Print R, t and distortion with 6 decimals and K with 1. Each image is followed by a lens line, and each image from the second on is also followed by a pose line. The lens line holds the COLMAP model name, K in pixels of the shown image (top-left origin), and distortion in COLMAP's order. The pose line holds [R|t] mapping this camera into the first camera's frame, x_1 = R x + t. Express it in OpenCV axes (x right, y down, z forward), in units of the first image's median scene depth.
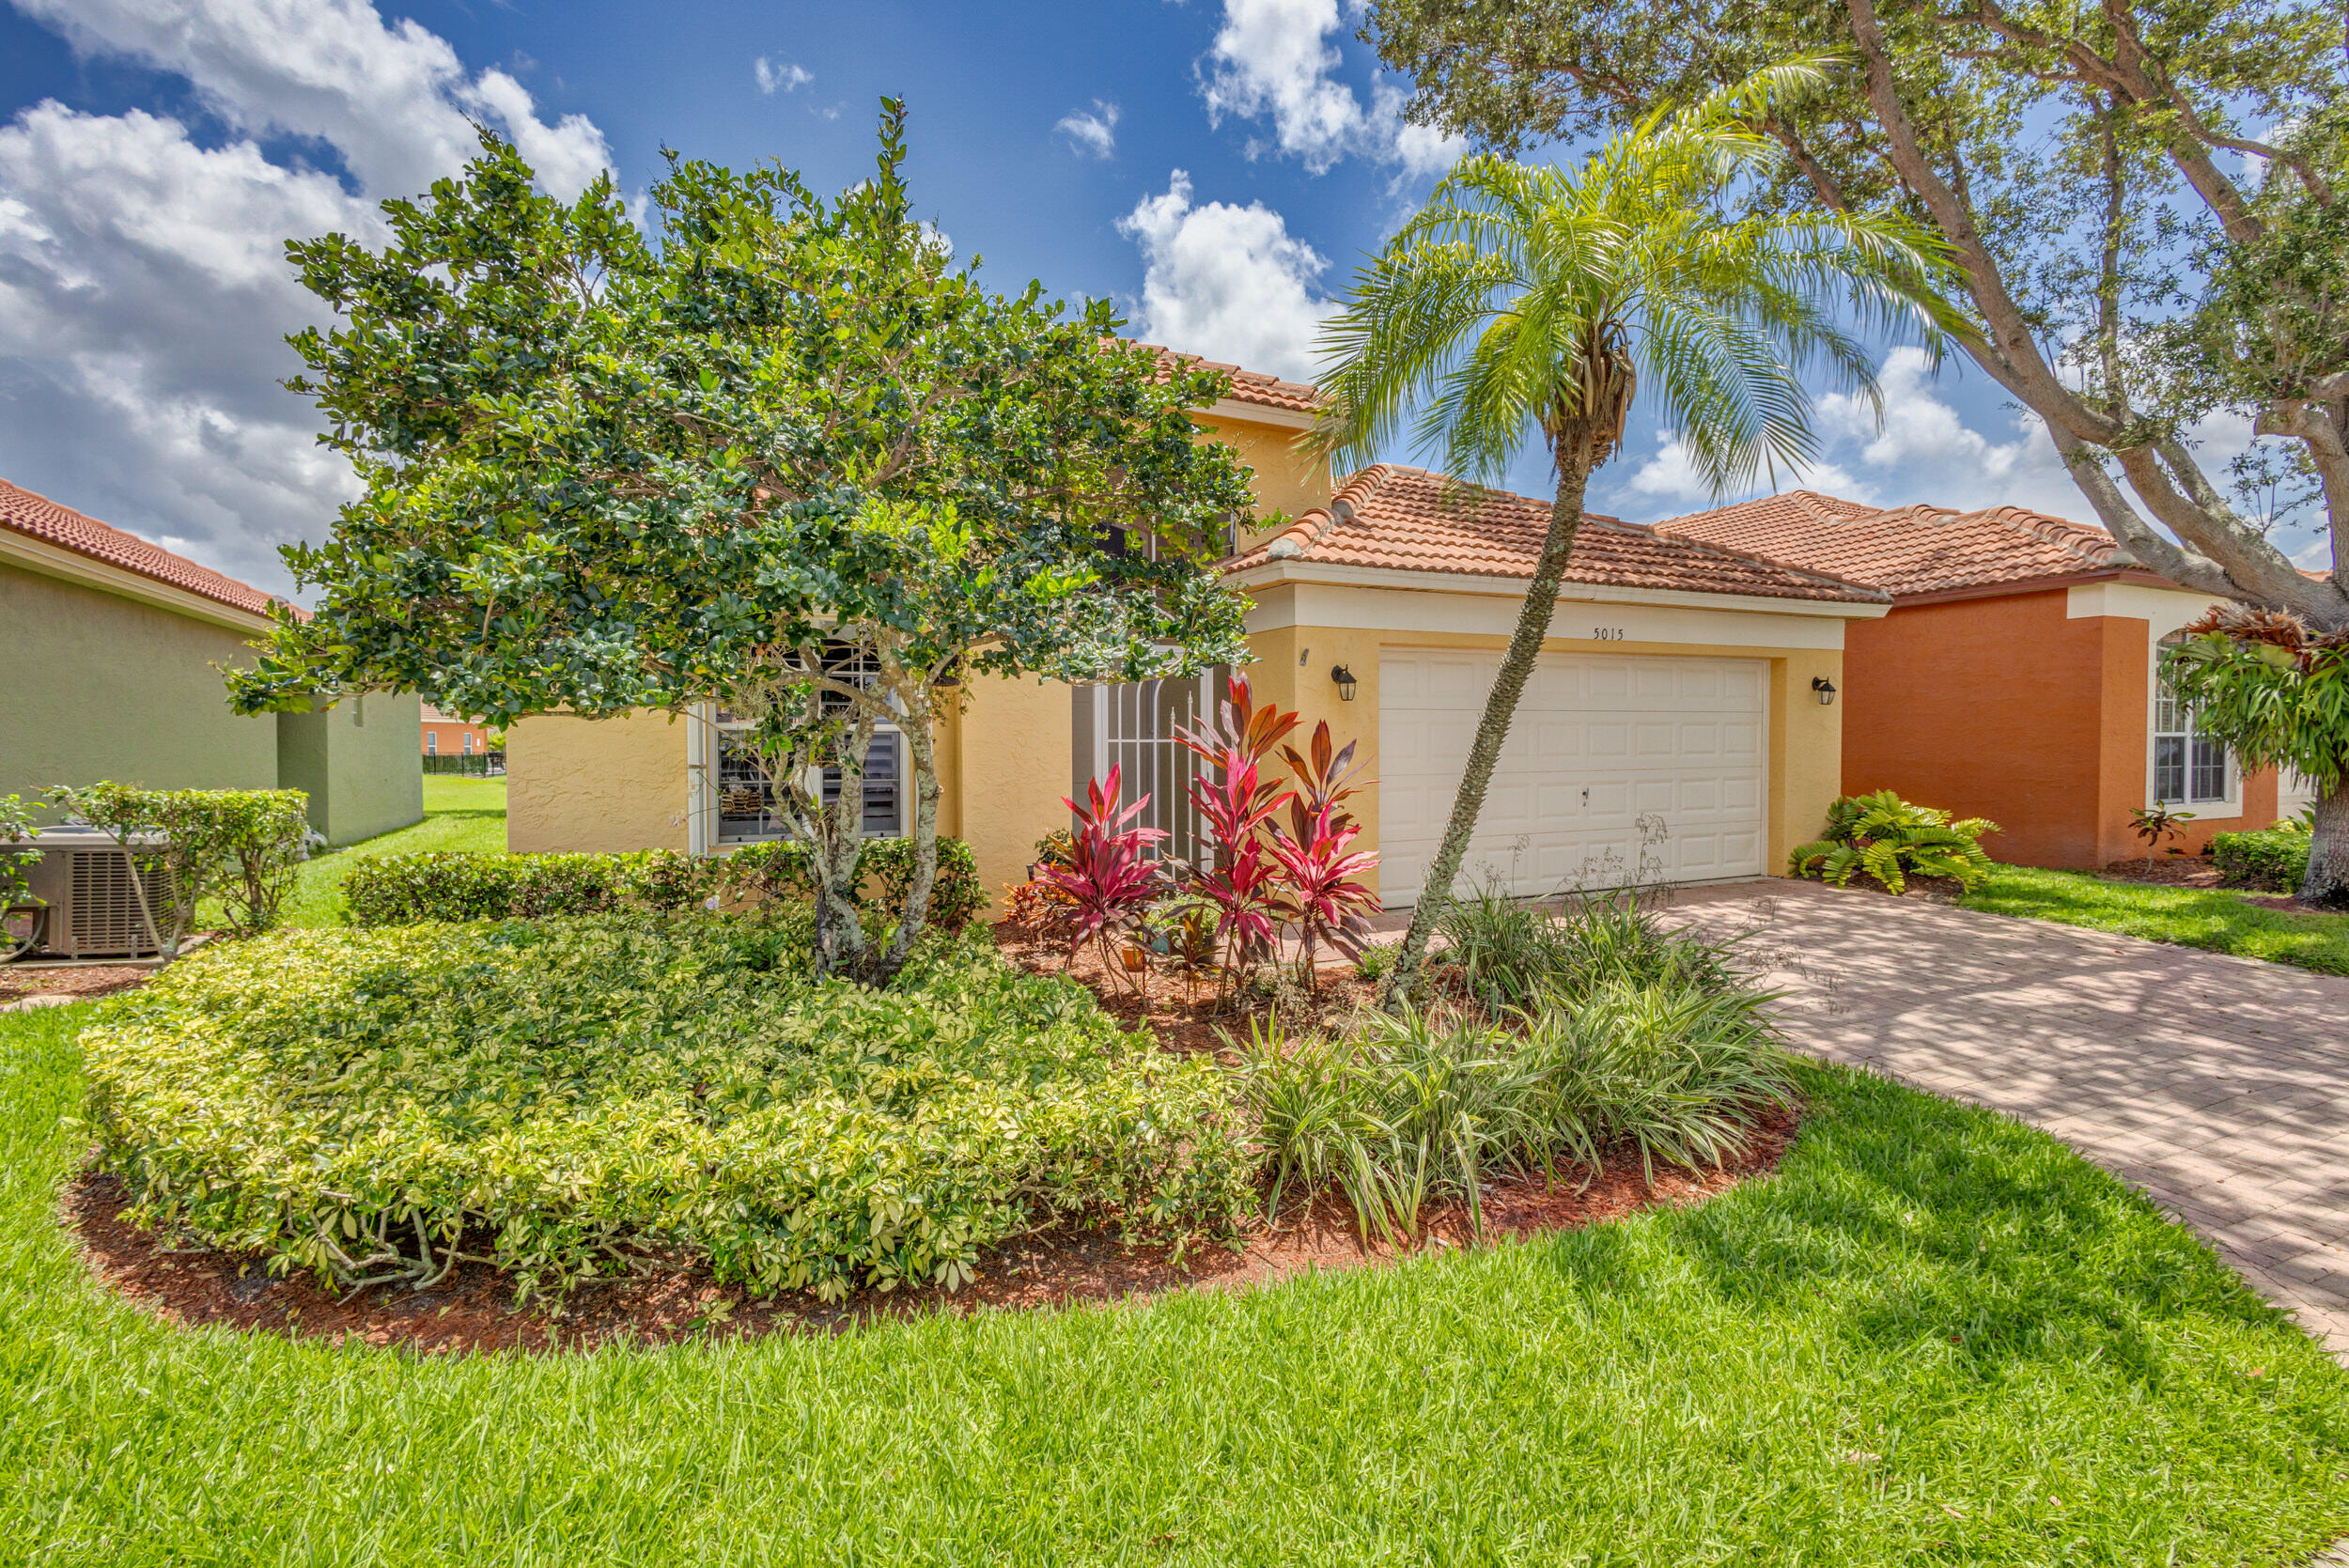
lens RADIAL K [[1104.5, 0, 1144.7], [0, 1104.5, 733.9], [0, 0, 1]] dist [-0.001567, -0.000610]
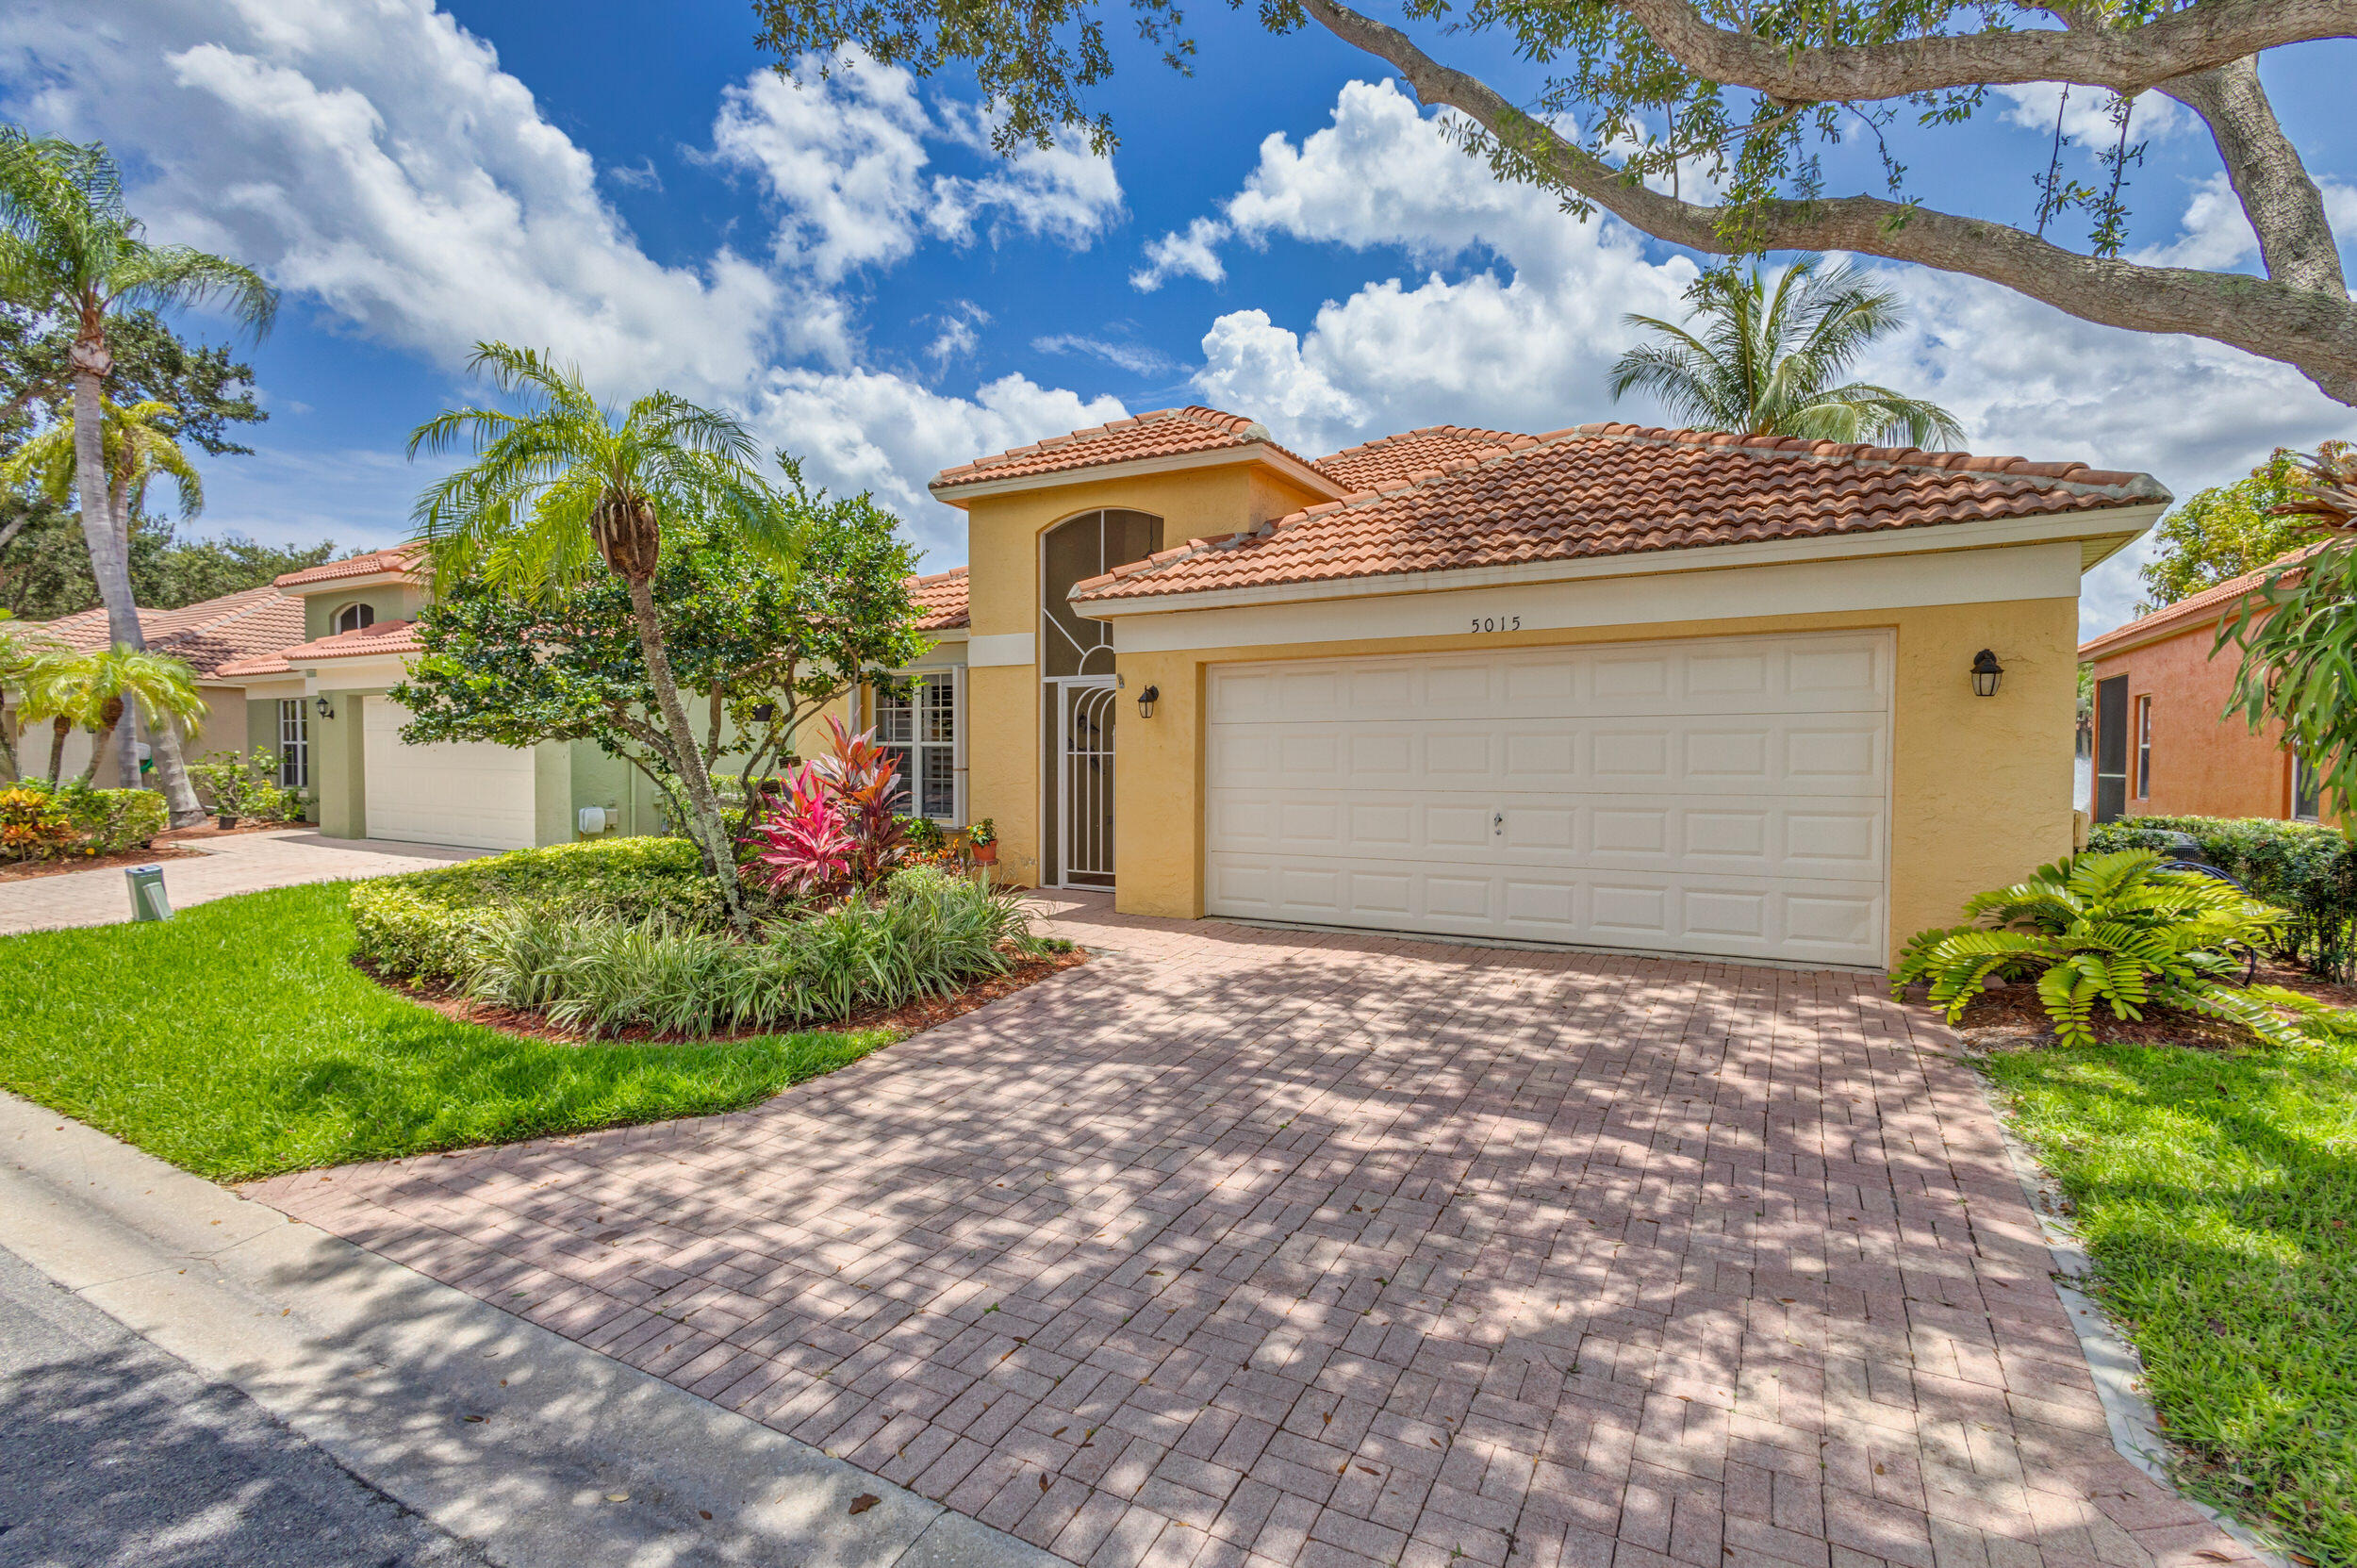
lens RADIAL K [[1078.5, 0, 1178.5], [0, 1078.5, 784.0], [0, 0, 1]] dist [0.004251, 0.000232]
pose [[0.579190, 0.028585, -0.814692, 0.967414], [0.006124, 0.999204, 0.039413, -0.007189], [0.815170, -0.027817, 0.578554, 0.356851]]
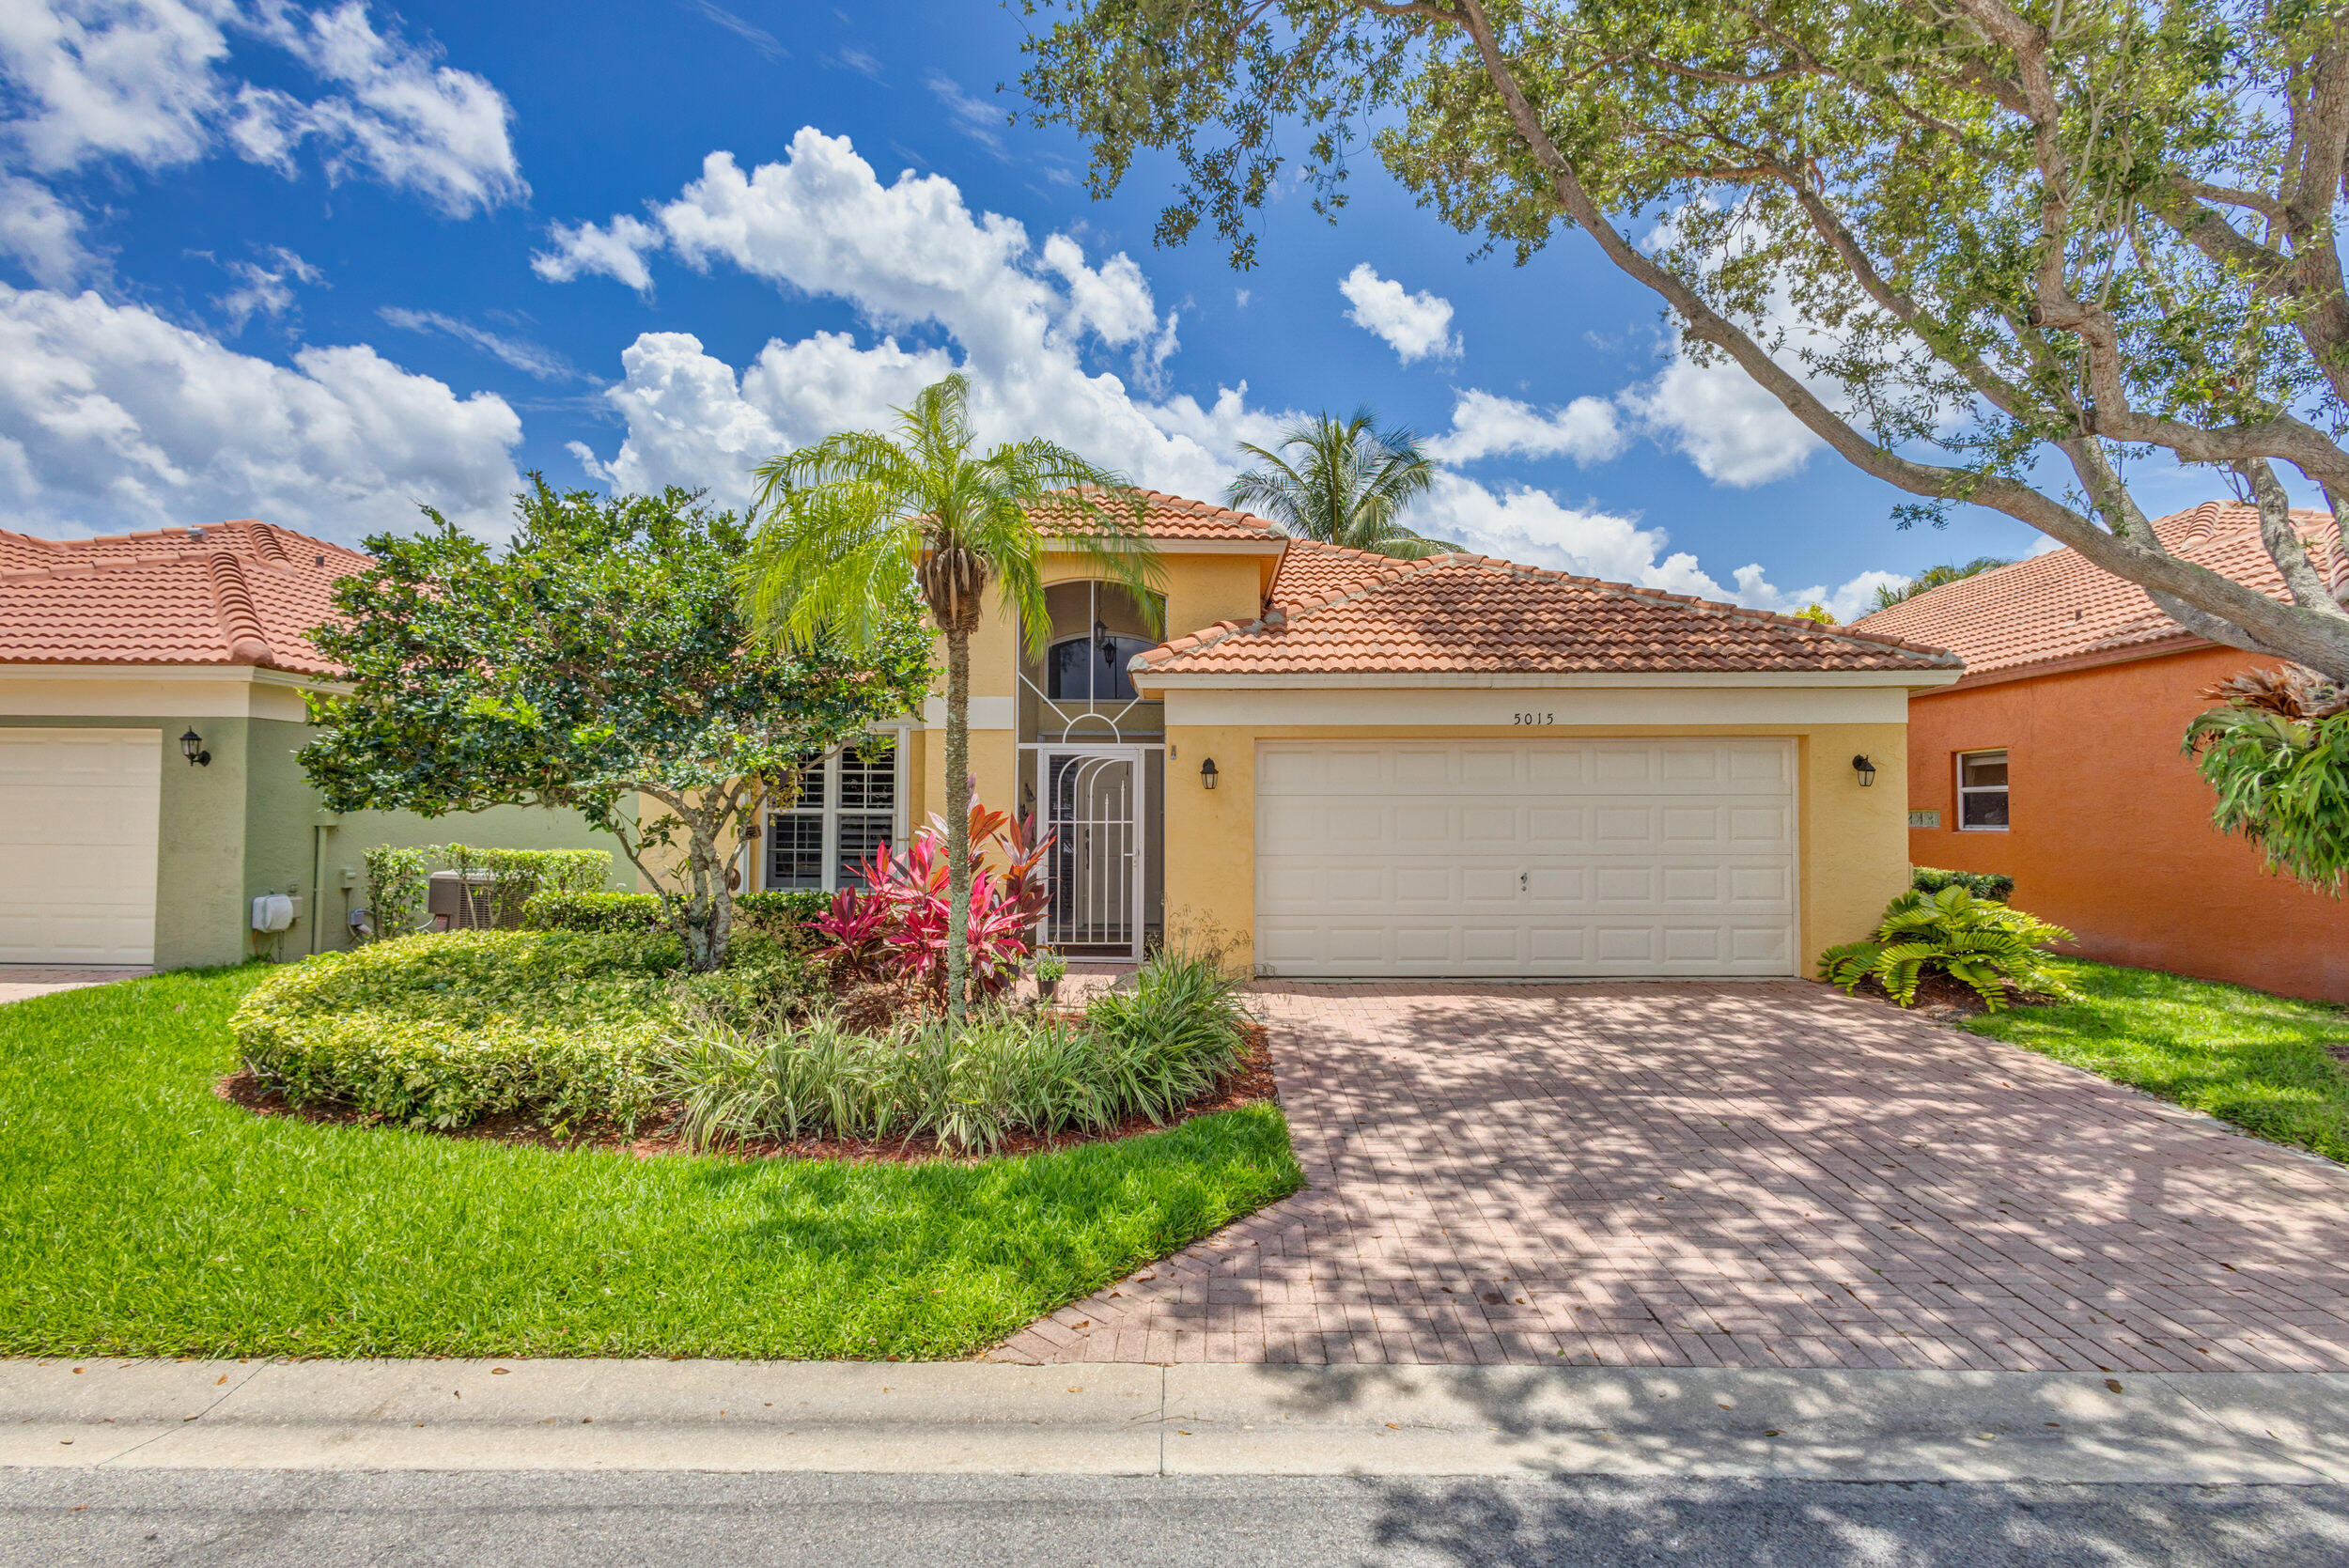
lens RADIAL K [[1098.6, 0, 1163.8], [0, 1098.6, 794.8], [0, 0, 1]] dist [0.005489, -0.000983]
pose [[0.898445, -0.001199, -0.439085, 0.574938], [-0.001869, 0.999977, -0.006555, -0.016275], [0.439082, 0.006710, 0.898422, -0.045079]]
